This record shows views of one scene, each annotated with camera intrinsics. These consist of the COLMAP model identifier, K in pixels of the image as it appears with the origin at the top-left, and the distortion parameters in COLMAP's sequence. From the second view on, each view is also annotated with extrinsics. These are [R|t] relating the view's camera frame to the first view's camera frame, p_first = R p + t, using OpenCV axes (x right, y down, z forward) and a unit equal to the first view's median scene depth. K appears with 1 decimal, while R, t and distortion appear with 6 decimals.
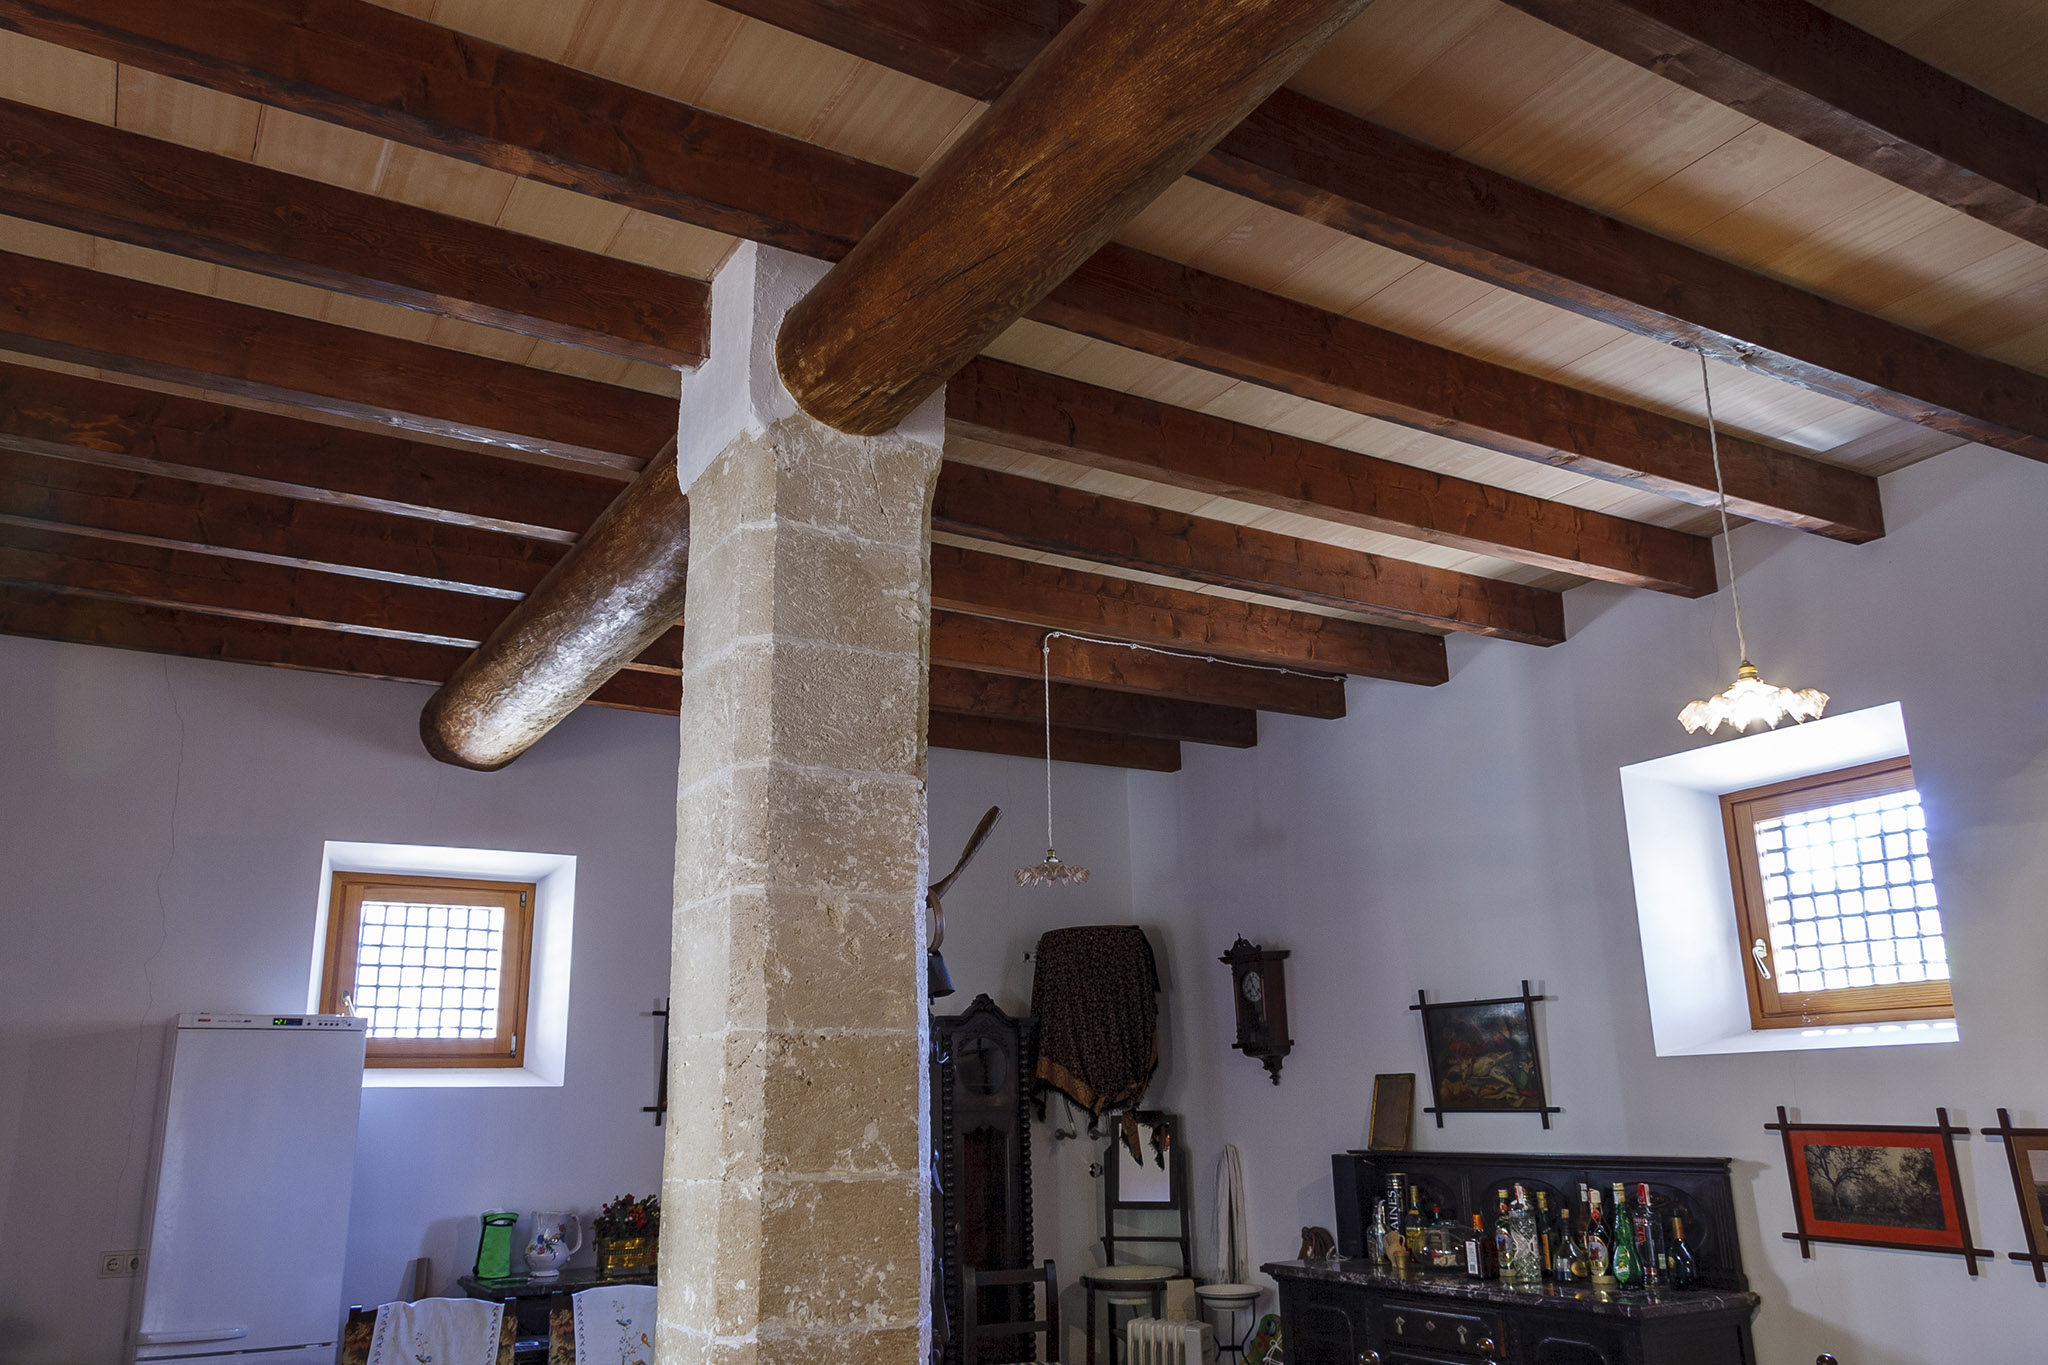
lens RADIAL K [[1571.4, 0, 1029.4], [0, 1571.4, 698.3], [0, 0, 1]] dist [0.036634, -0.000623]
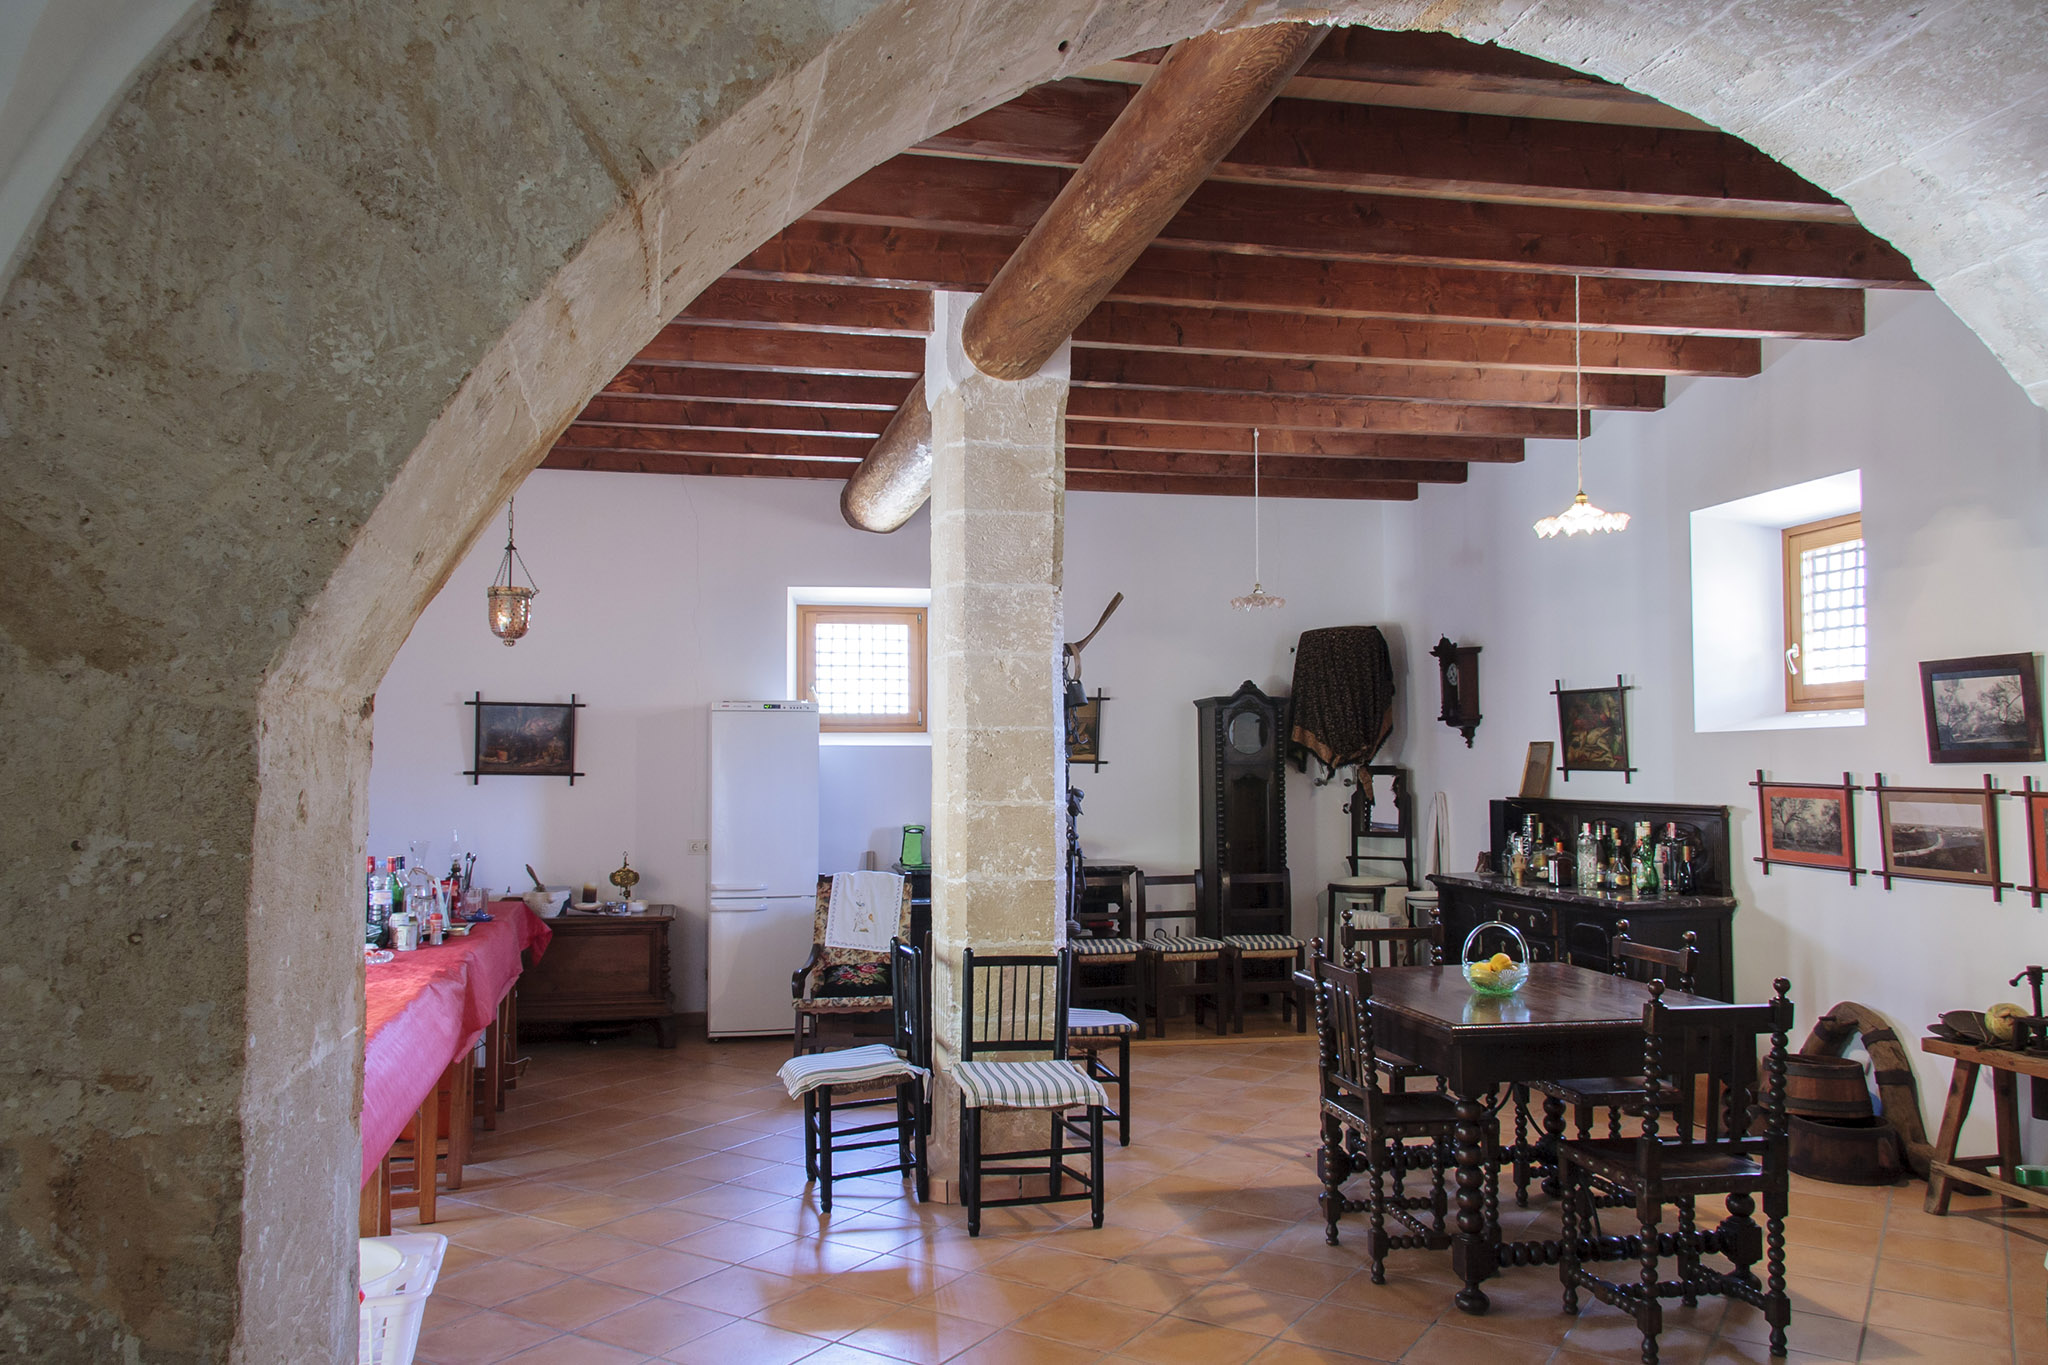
lens RADIAL K [[1571.4, 0, 1018.6], [0, 1571.4, 672.7], [0, 0, 1]] dist [0.036634, -0.000623]
pose [[0.950171, -0.006763, -0.311656, 0.282749], [0.069897, 0.978931, 0.191858, -0.124489], [0.303792, -0.204082, 0.930624, -0.424008]]
